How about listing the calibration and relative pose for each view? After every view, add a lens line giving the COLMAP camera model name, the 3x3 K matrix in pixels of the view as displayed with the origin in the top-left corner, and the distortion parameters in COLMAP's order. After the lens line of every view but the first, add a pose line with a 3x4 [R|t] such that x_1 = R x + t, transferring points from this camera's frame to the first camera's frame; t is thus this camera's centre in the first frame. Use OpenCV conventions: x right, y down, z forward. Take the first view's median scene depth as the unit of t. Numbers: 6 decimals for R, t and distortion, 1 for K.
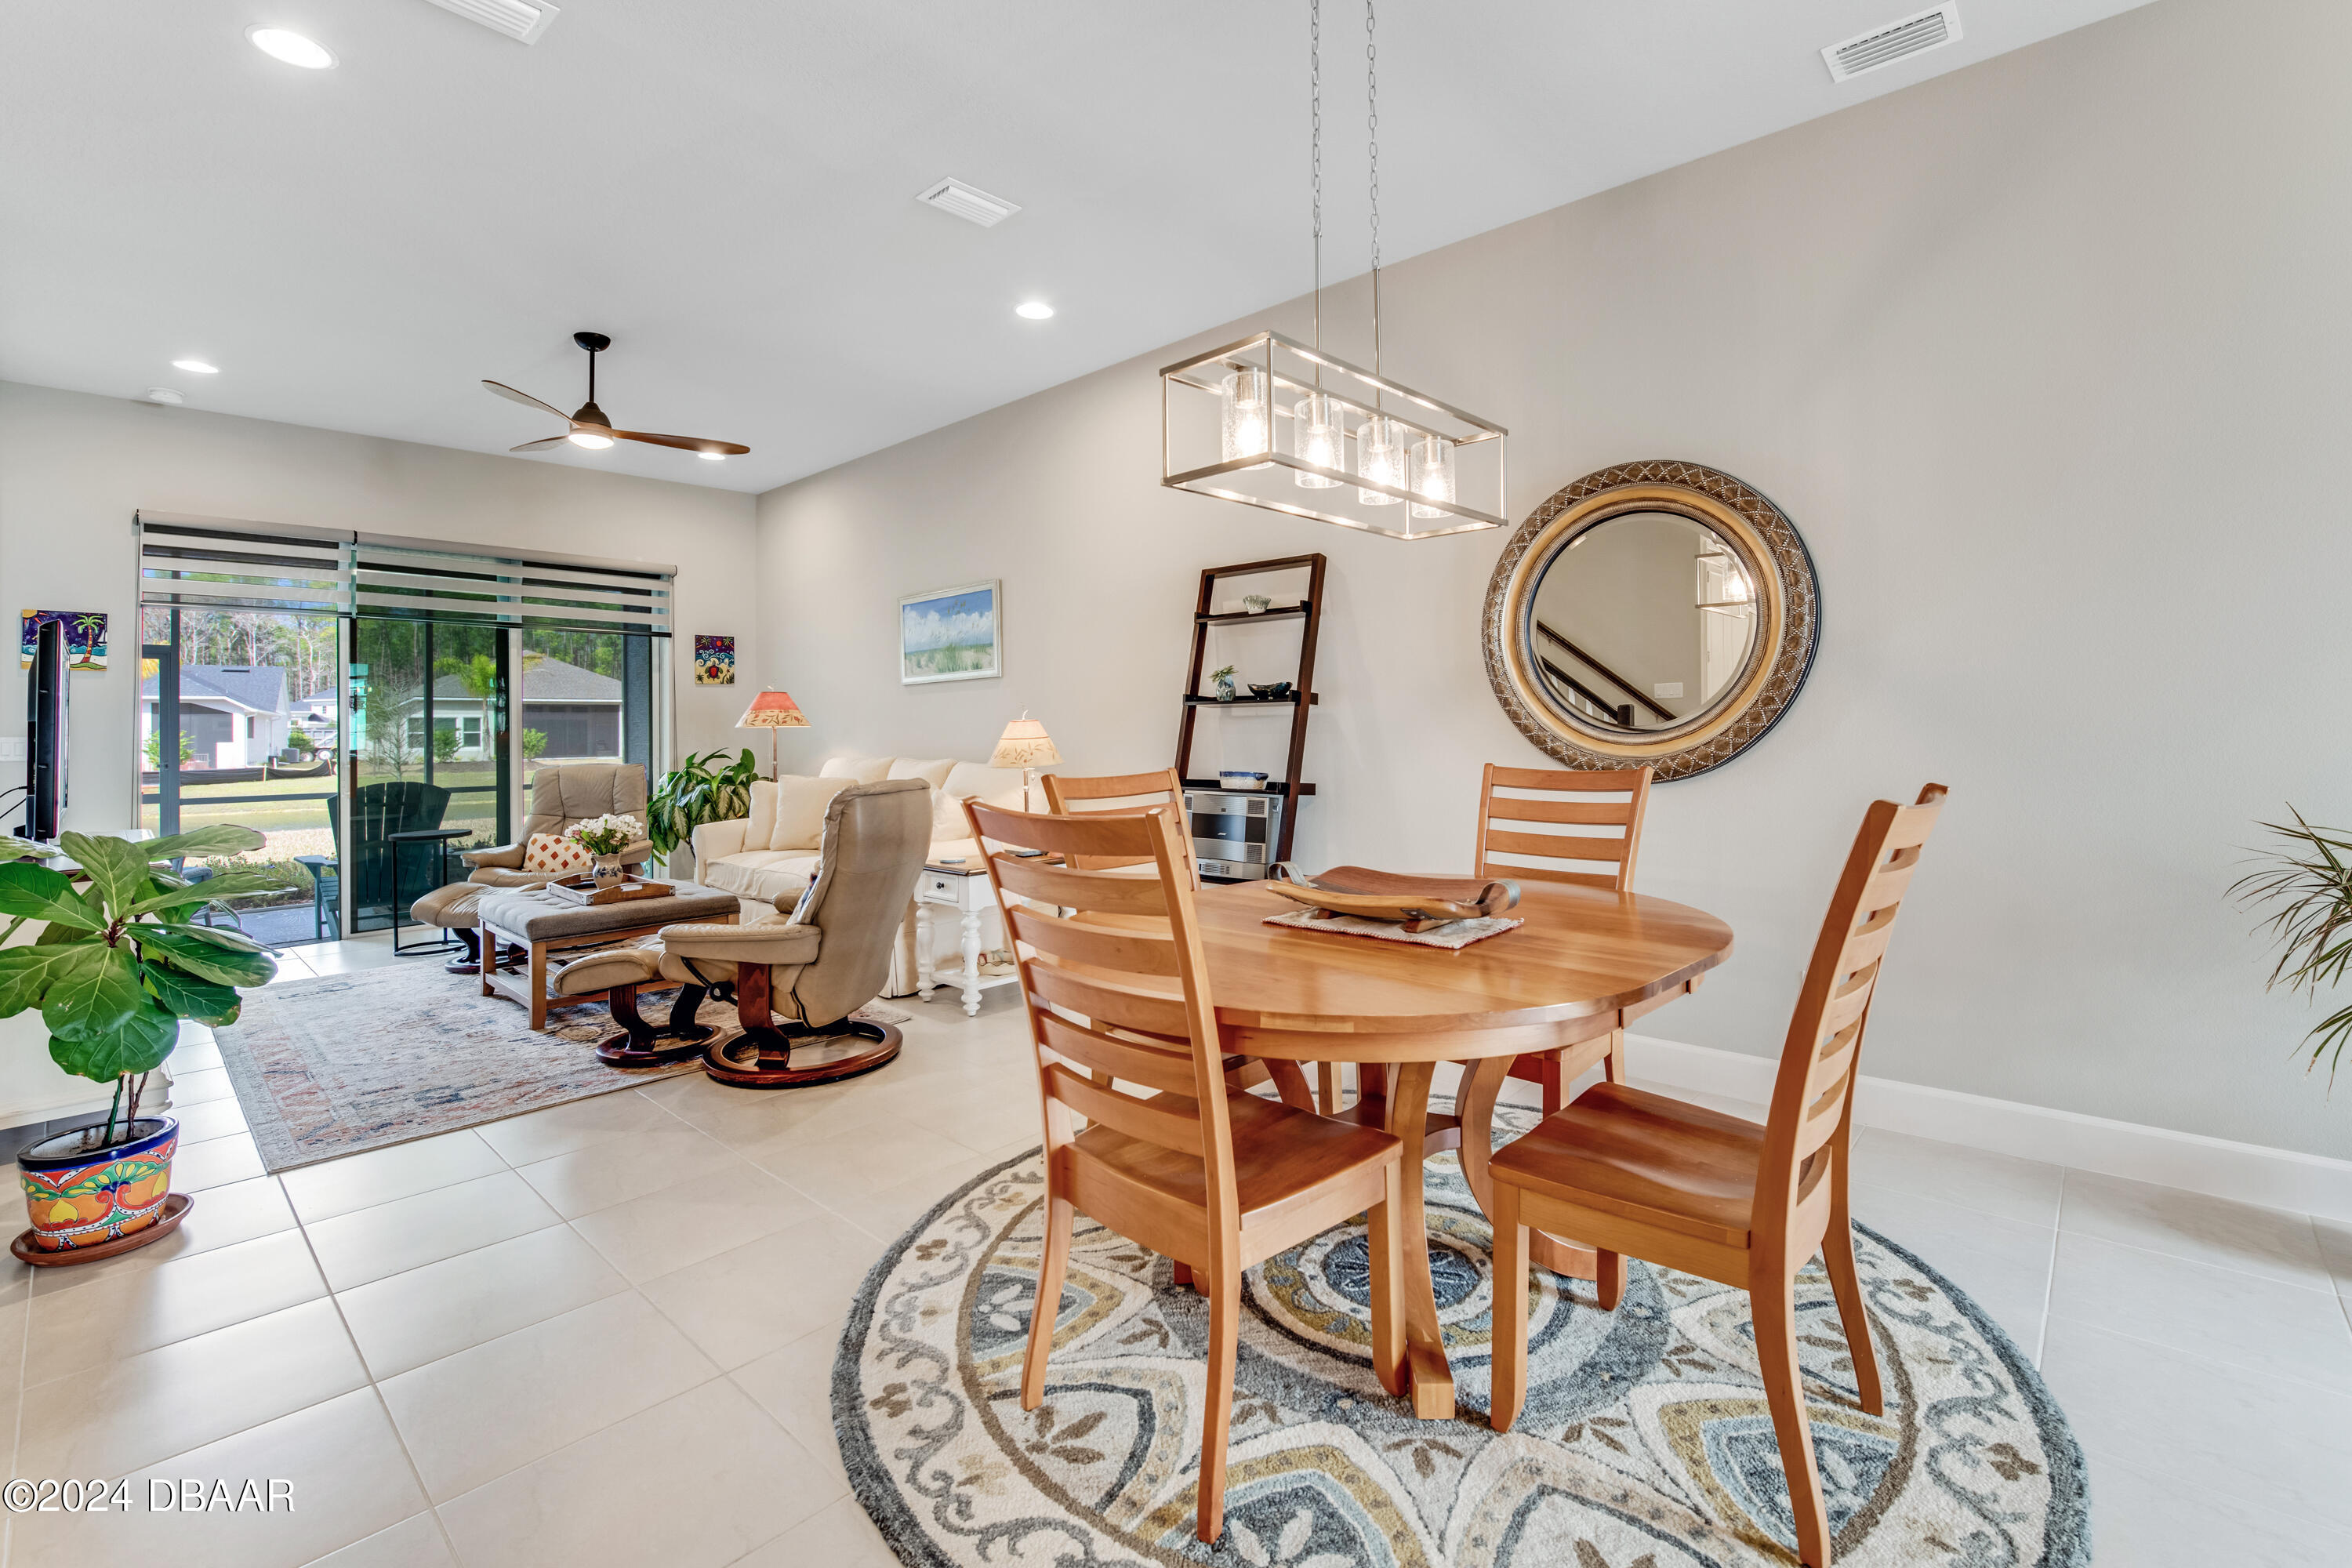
lens RADIAL K [[1028.7, 0, 1168.8], [0, 1028.7, 720.1], [0, 0, 1]] dist [-0.011362, -0.000327]
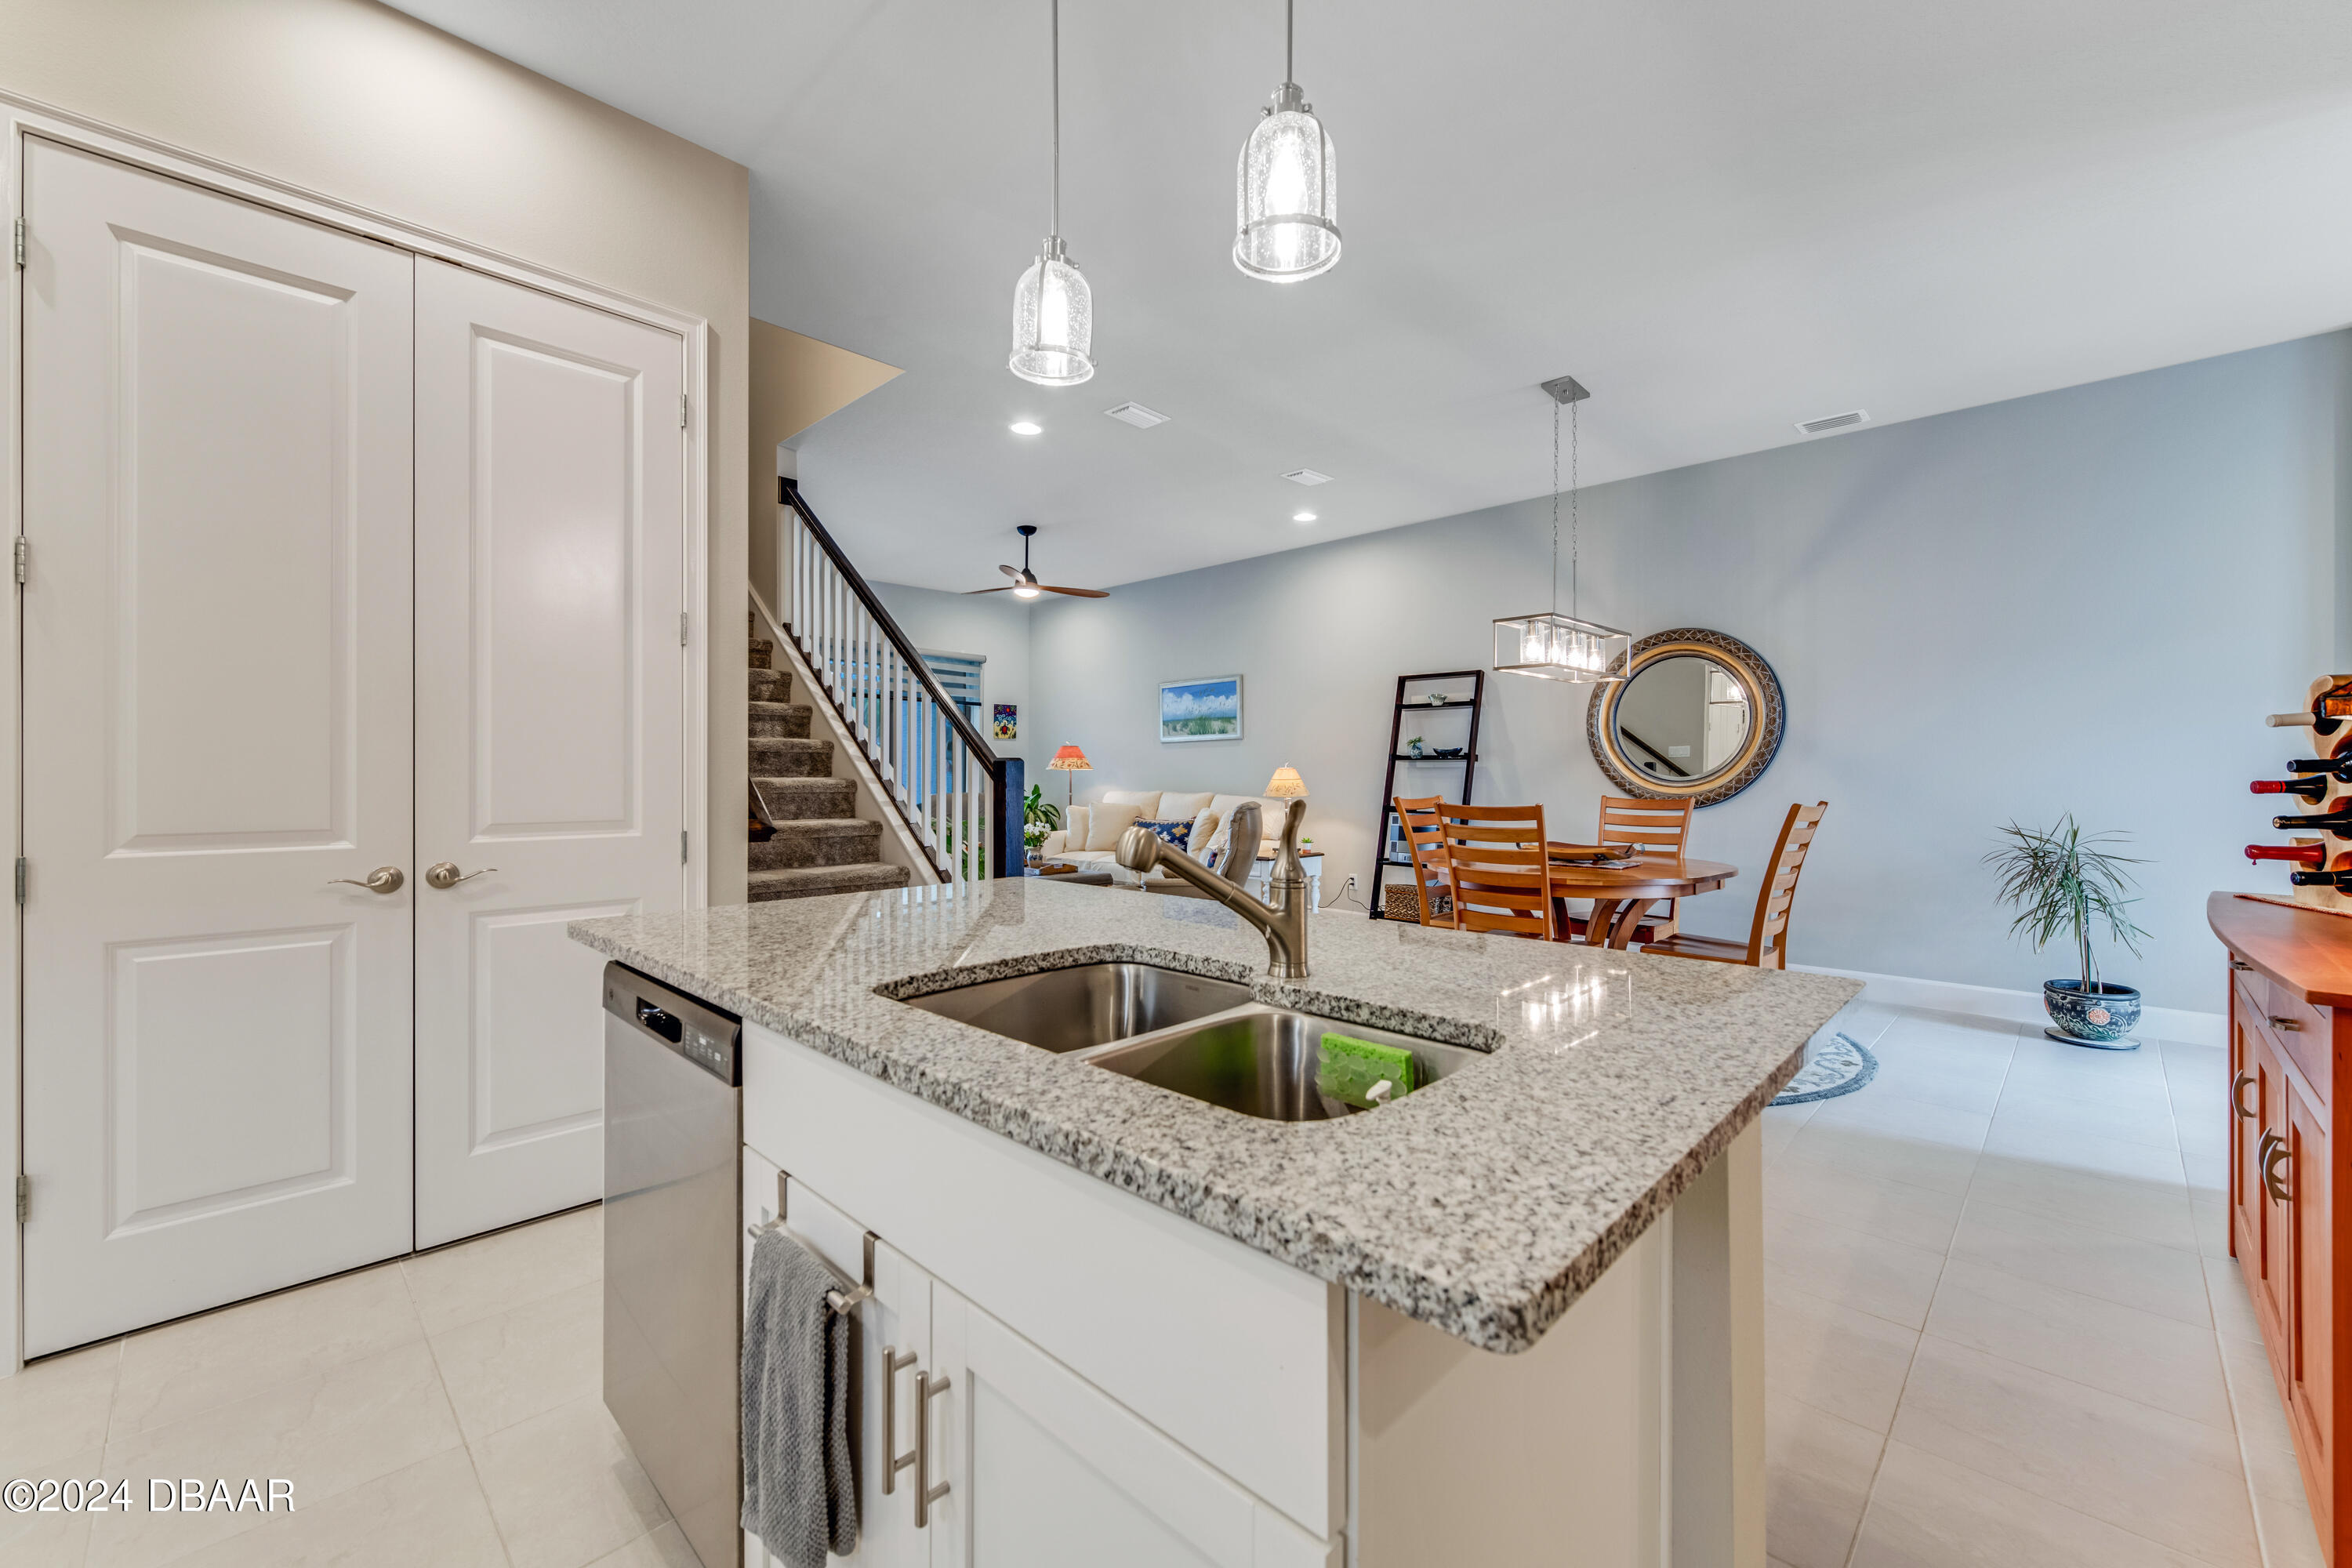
lens RADIAL K [[936.9, 0, 1176.0], [0, 936.9, 784.0], [0, 0, 1]] dist [-0.001361, -0.000375]
pose [[0.999742, 0.015679, -0.016440, -0.306954], [-0.015385, 0.999722, 0.017873, 0.001605], [0.016716, -0.017616, 0.999705, -0.503099]]
